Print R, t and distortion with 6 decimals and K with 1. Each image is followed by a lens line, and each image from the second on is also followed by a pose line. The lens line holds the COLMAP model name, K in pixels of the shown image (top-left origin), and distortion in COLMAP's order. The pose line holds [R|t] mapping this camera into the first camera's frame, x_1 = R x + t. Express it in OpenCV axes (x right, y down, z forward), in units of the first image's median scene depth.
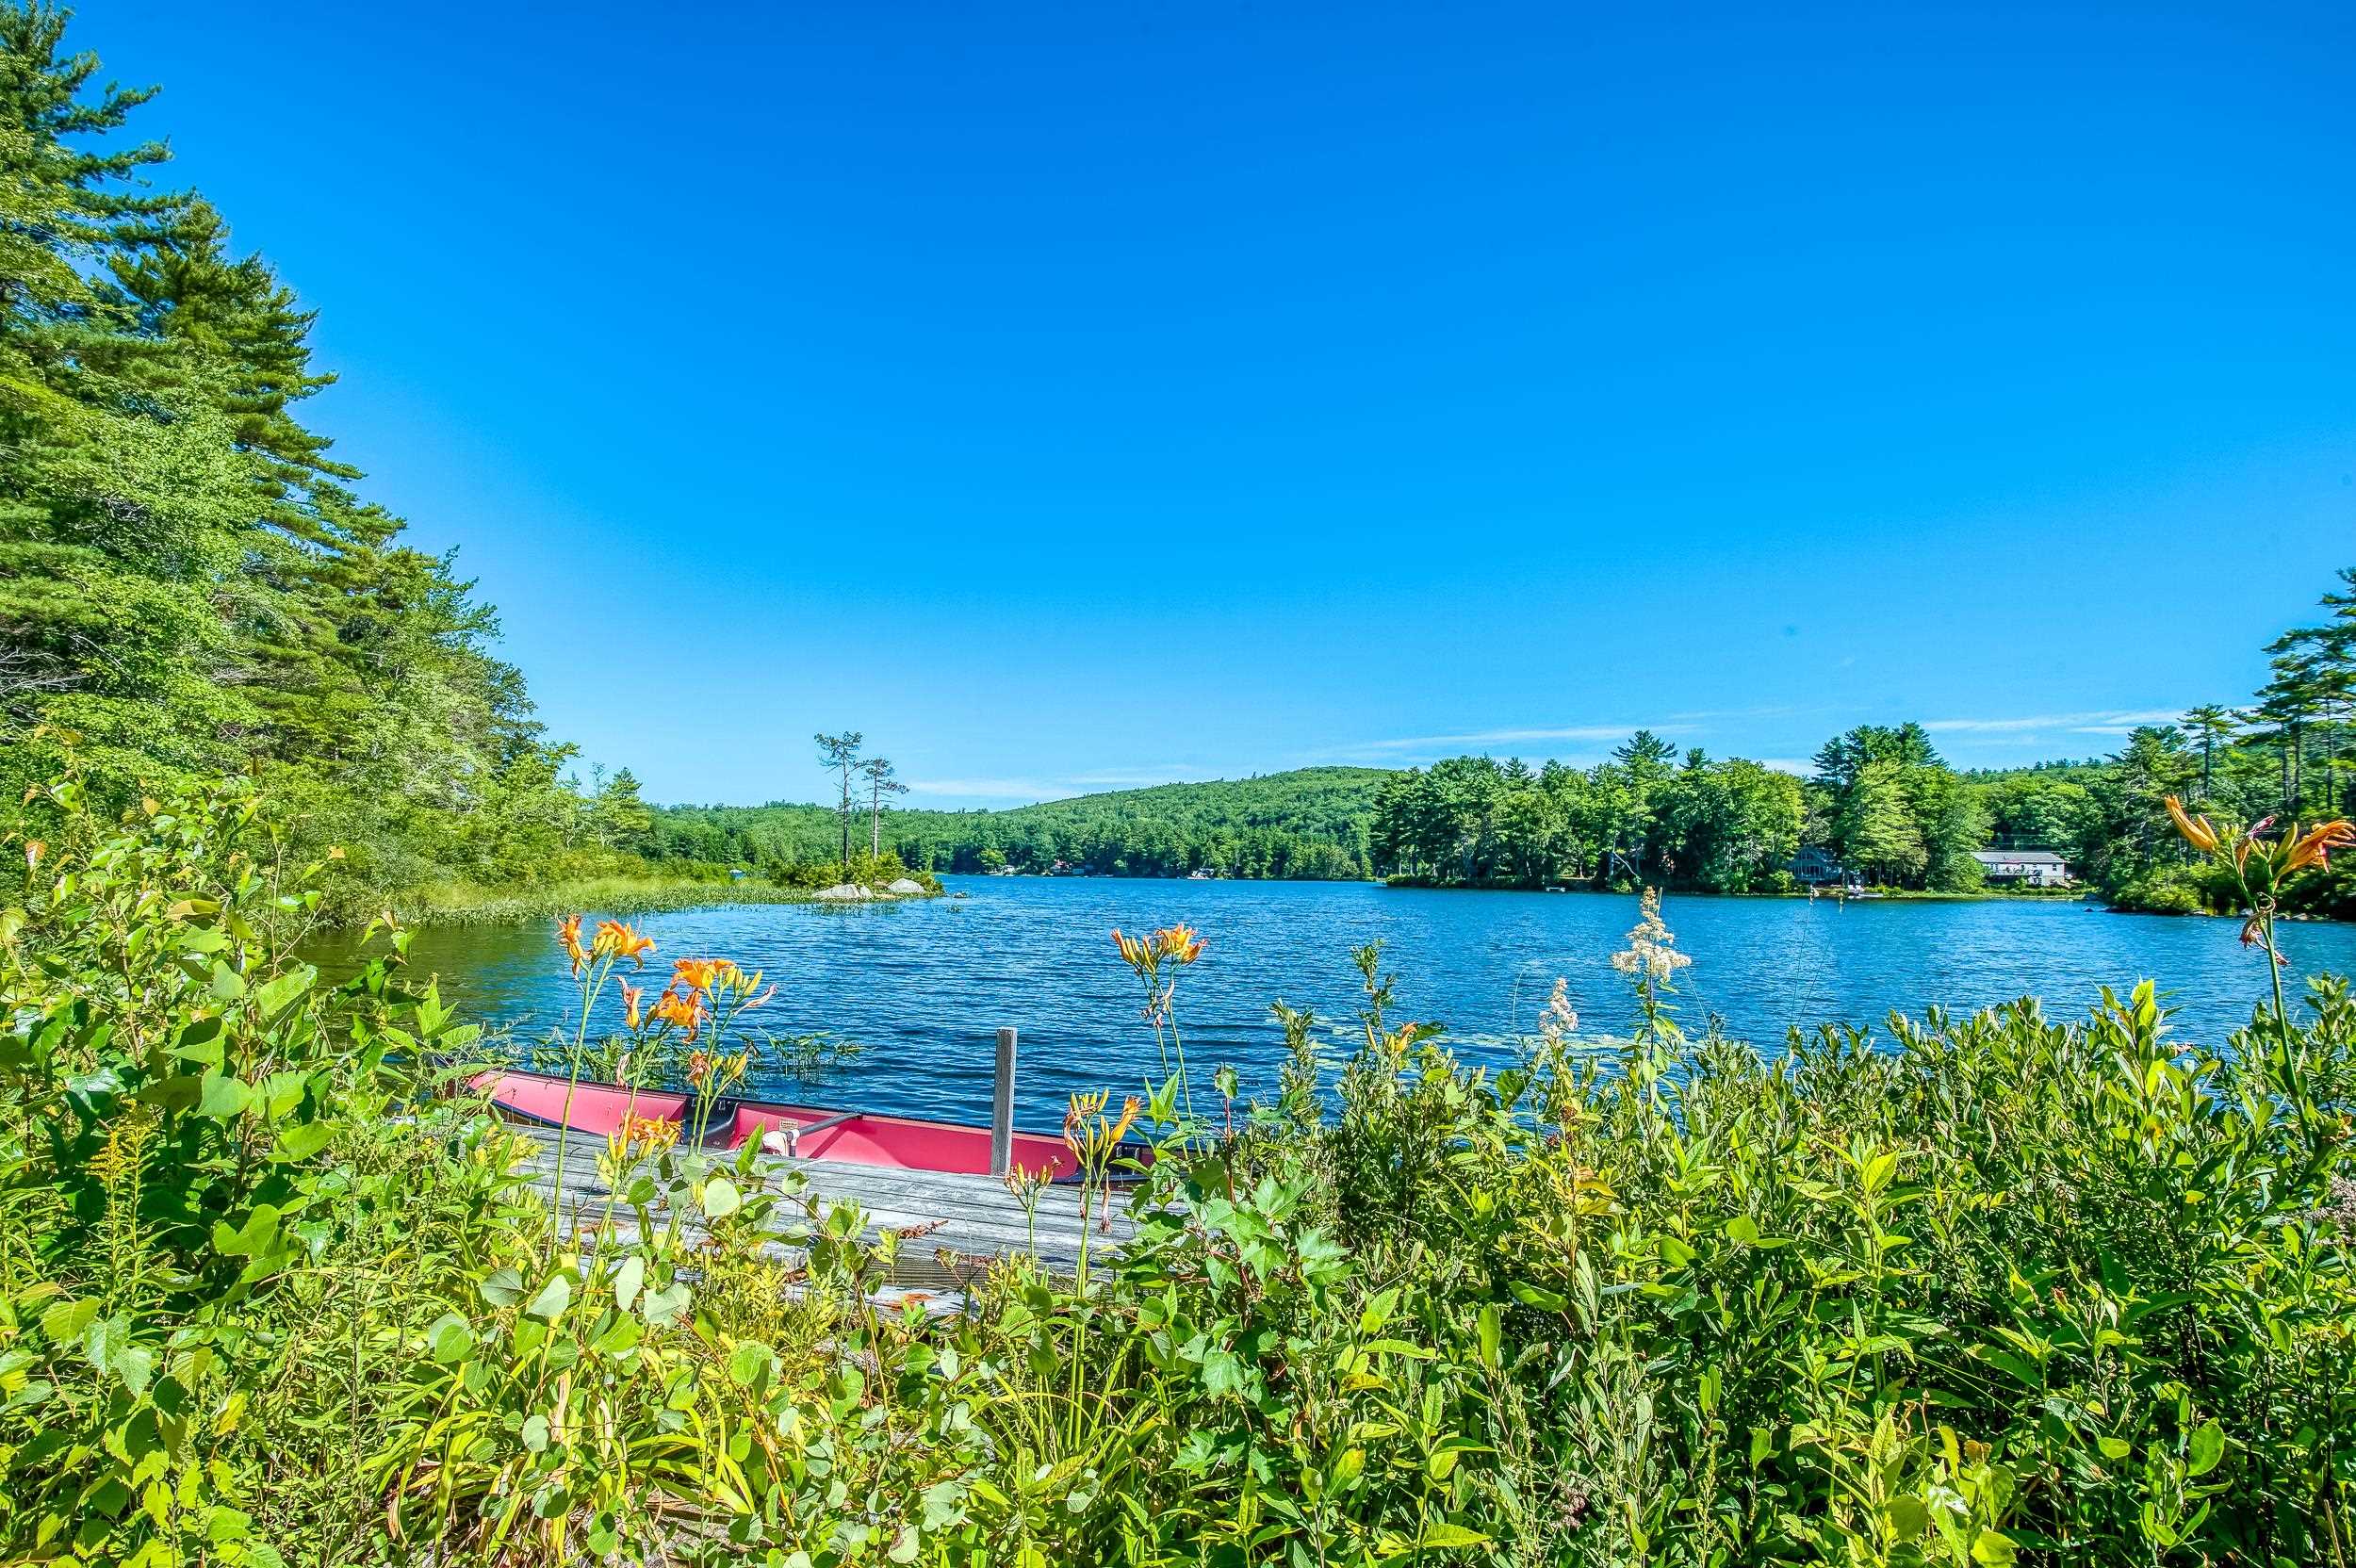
lens RADIAL K [[1070.7, 0, 1175.5], [0, 1070.7, 776.7], [0, 0, 1]] dist [-0.002377, -0.026469]
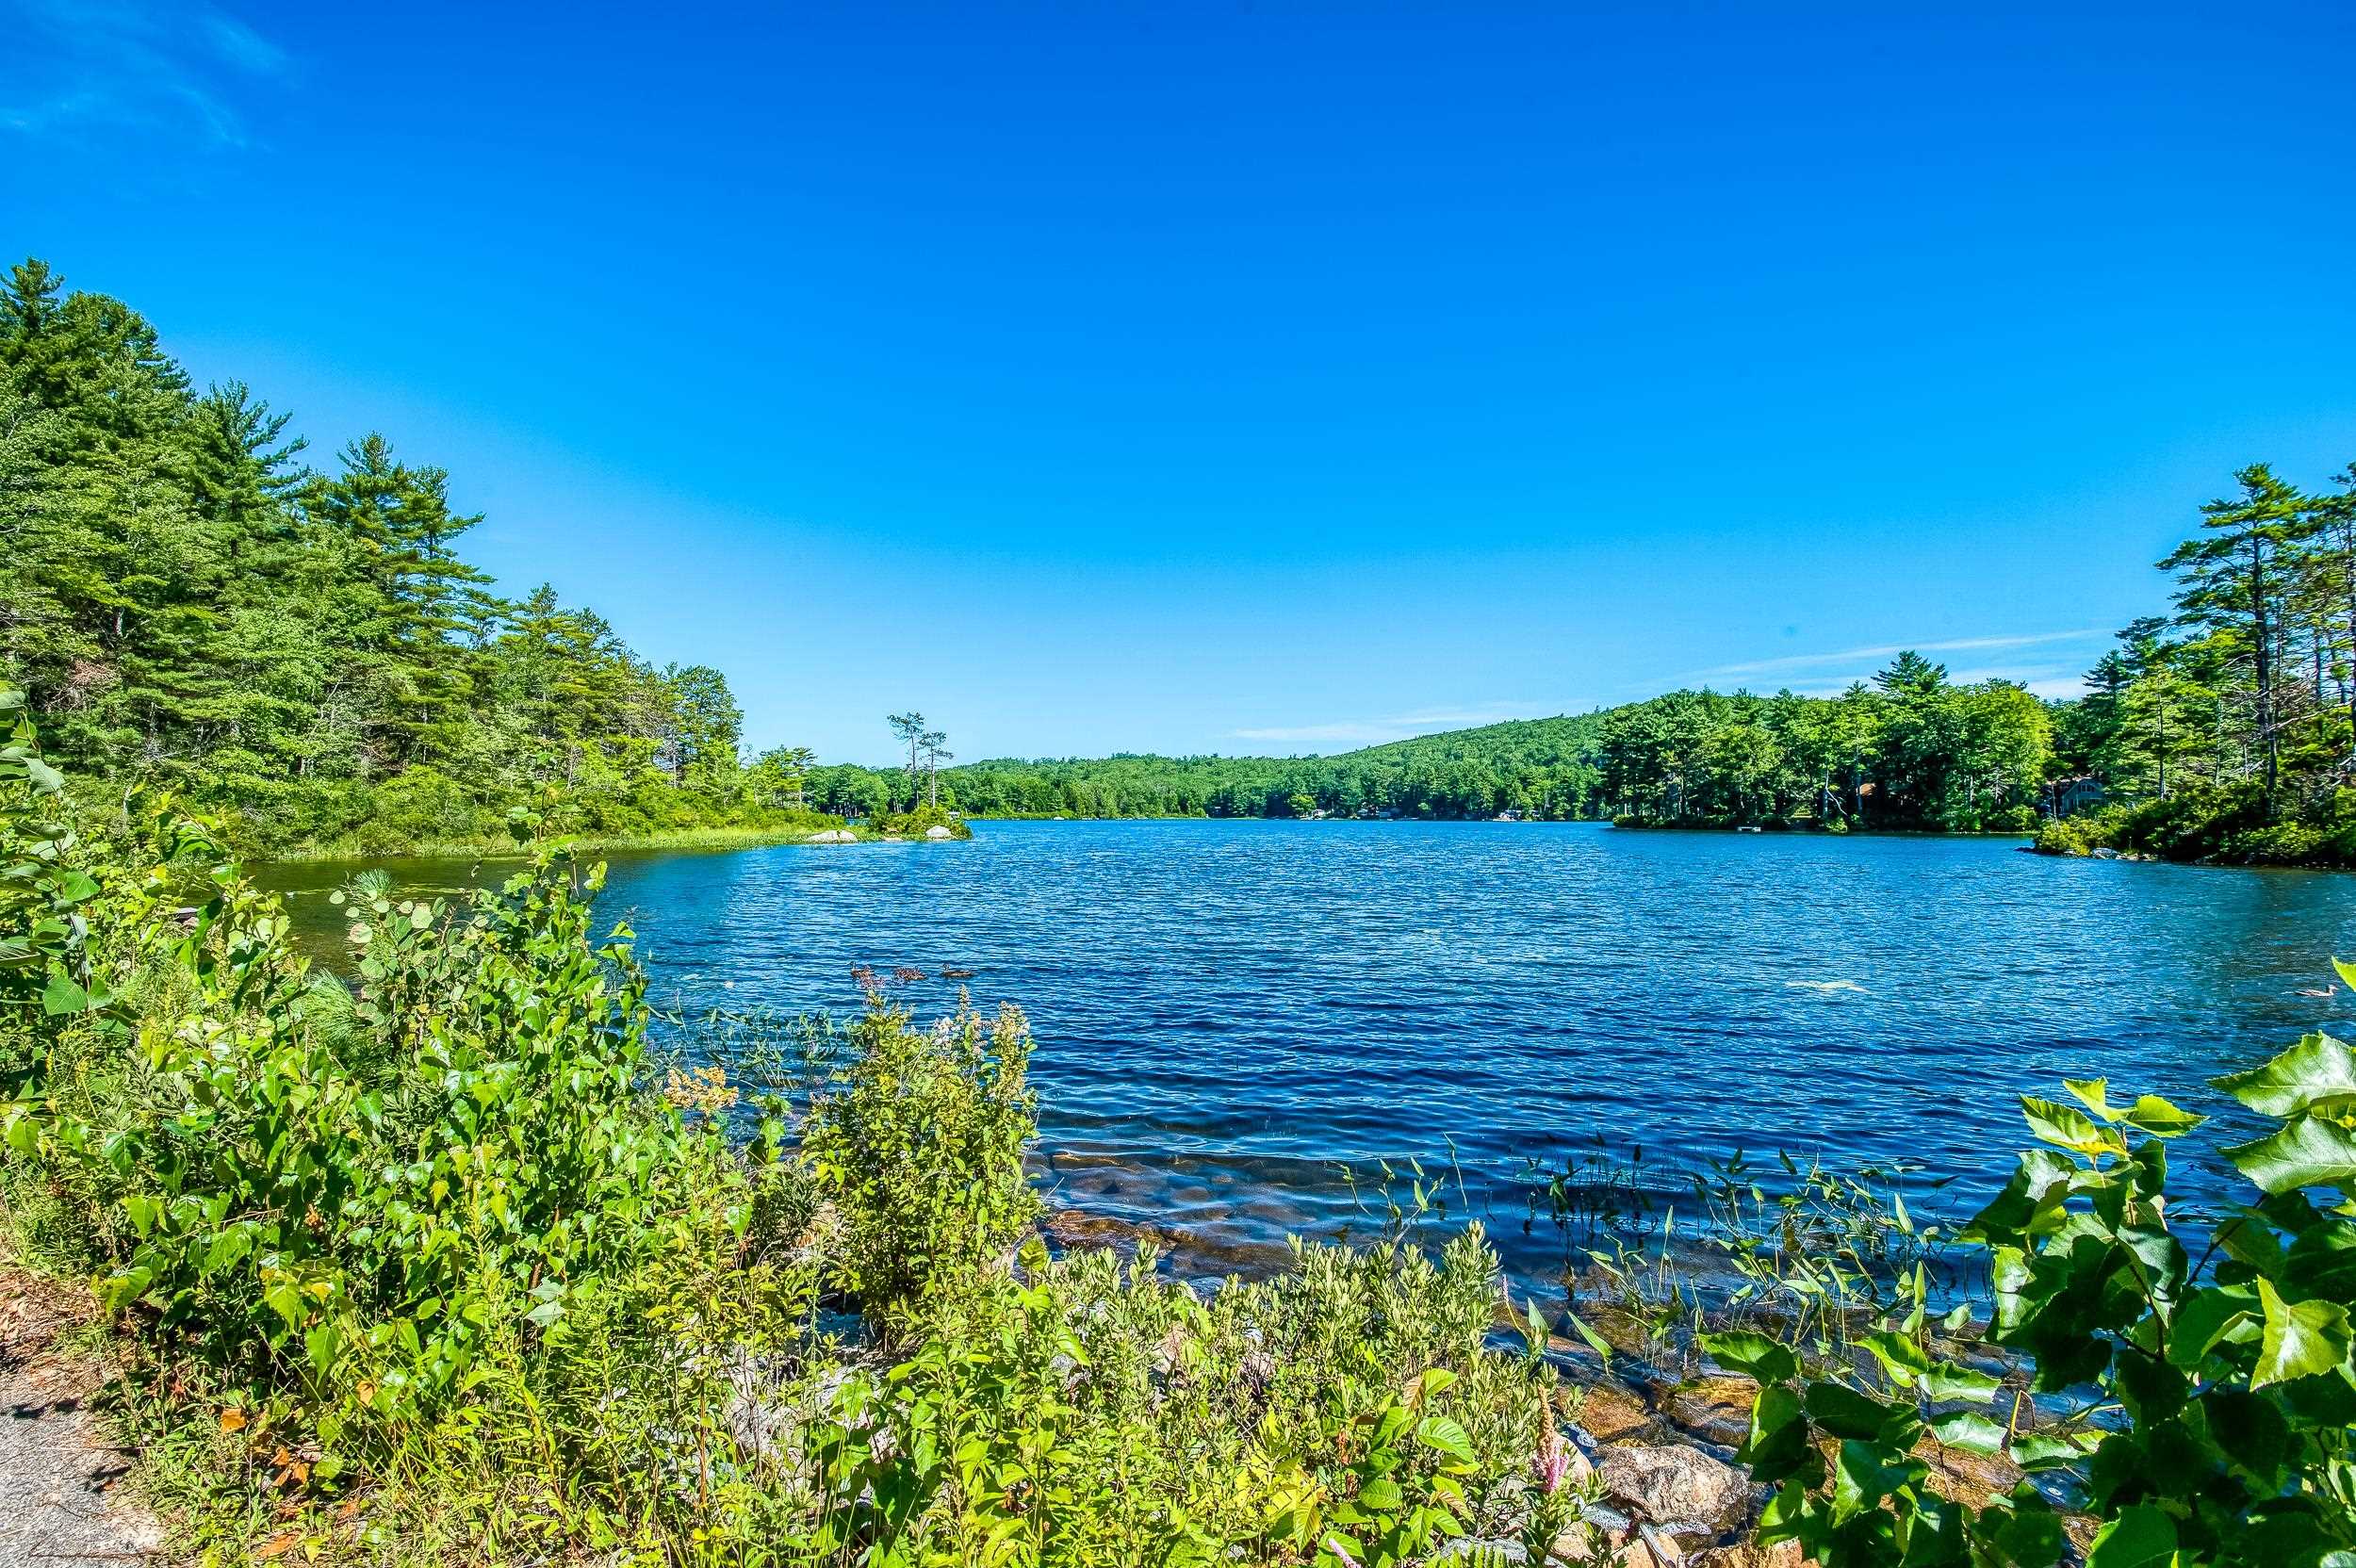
lens RADIAL K [[1084.4, 0, 1184.5], [0, 1084.4, 778.7], [0, 0, 1]] dist [-0.003309, -0.021979]
pose [[0.948396, -0.022543, -0.316286, 0.133227], [0.039795, 0.998045, 0.048194, -0.003821], [0.314581, -0.058294, 0.947439, -0.045479]]
